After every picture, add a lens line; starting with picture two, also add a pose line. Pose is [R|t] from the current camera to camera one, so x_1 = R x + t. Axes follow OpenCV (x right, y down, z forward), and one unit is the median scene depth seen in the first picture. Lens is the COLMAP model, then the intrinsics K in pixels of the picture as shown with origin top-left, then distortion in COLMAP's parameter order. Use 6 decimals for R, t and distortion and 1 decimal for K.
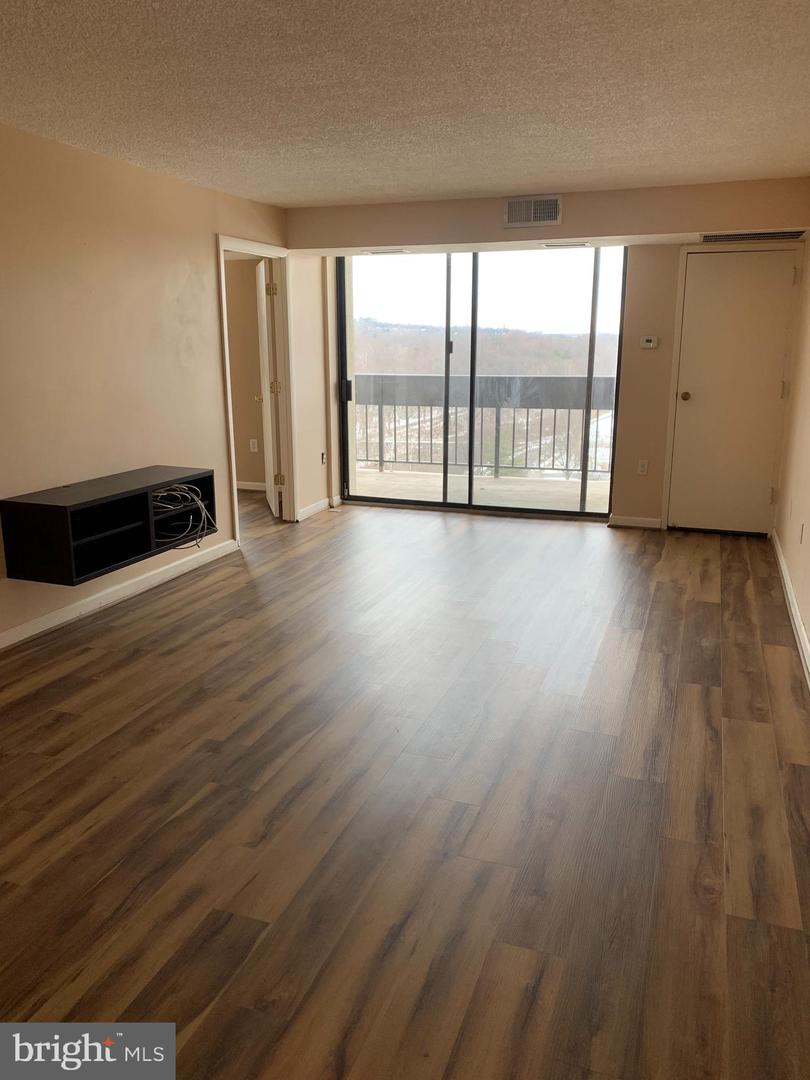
lens RADIAL K [[817.5, 0, 404.3], [0, 817.5, 538.5], [0, 0, 1]] dist [-0.008085, 0.011580]
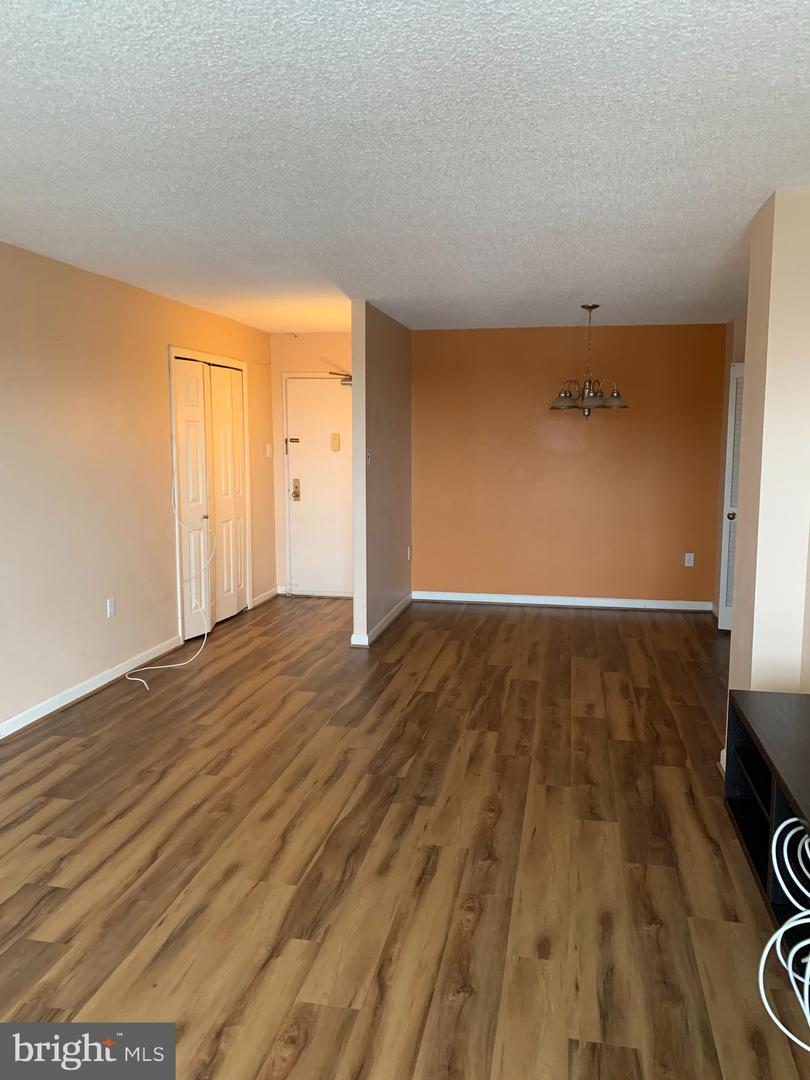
lens RADIAL K [[817.5, 0, 404.9], [0, 817.5, 538.4], [0, 0, 1]] dist [-0.008085, 0.011580]
pose [[-0.988276, 0.012084, -0.152199, -0.043842], [-0.044701, 0.930281, 0.364115, -0.542992], [0.145987, 0.366650, -0.918834, 2.089259]]
